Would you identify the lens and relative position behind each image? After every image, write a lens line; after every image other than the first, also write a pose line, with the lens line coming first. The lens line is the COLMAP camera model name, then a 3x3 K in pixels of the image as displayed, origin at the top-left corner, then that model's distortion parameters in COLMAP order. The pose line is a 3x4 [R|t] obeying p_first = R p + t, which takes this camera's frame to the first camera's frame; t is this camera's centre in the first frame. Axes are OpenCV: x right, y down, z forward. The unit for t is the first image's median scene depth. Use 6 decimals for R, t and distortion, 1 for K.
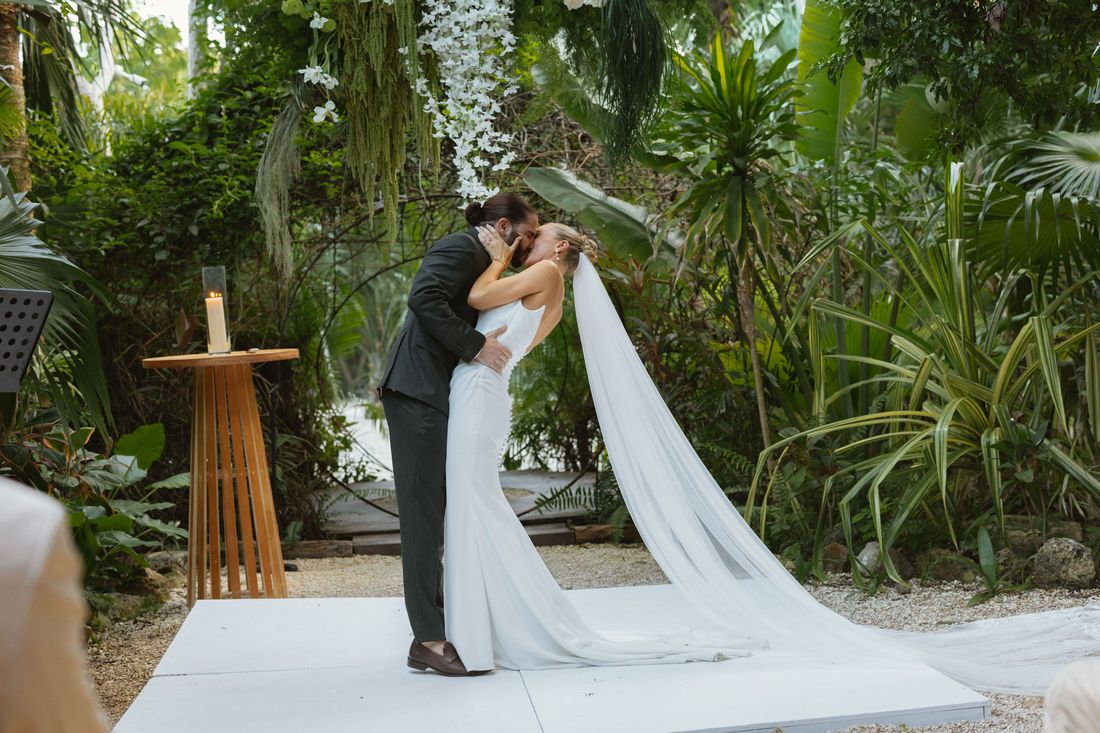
lens RADIAL K [[1472.3, 0, 551.1], [0, 1472.3, 351.2], [0, 0, 1]] dist [0.005390, 0.040759]
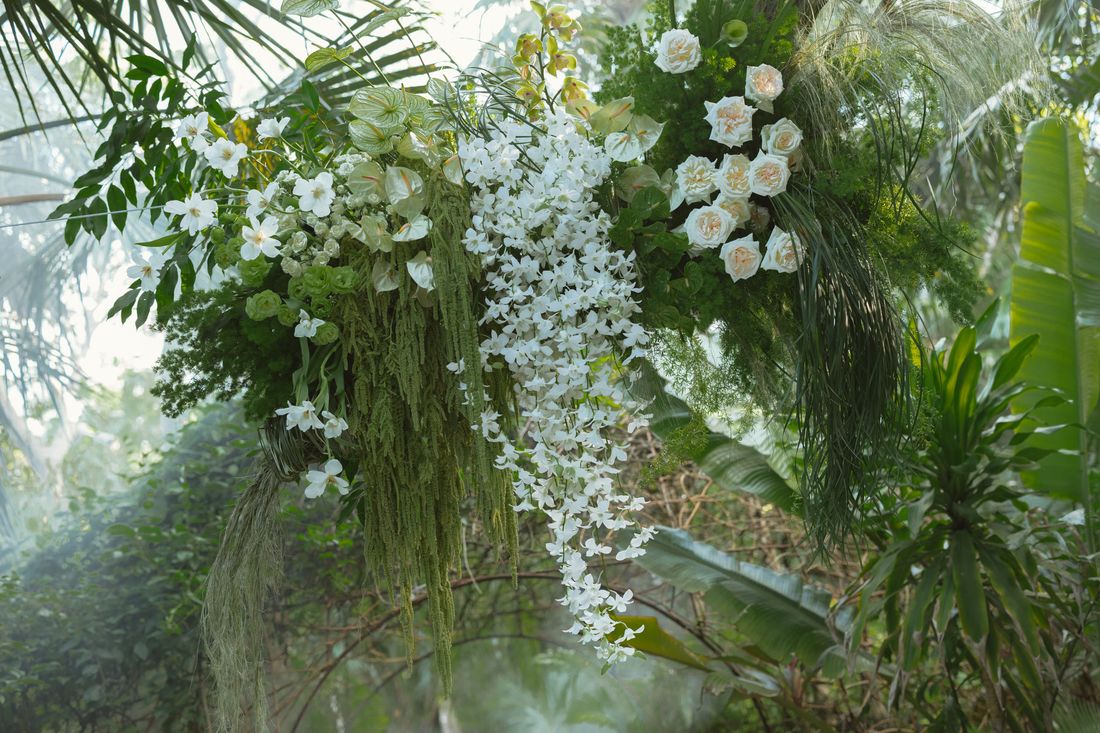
lens RADIAL K [[1472.3, 0, 551.1], [0, 1472.3, 351.2], [0, 0, 1]] dist [0.005390, 0.040759]
pose [[0.997930, -0.064268, 0.002377, -0.062818], [0.063221, 0.973559, -0.219511, -0.078956], [0.011793, 0.219207, 0.975607, 0.425268]]
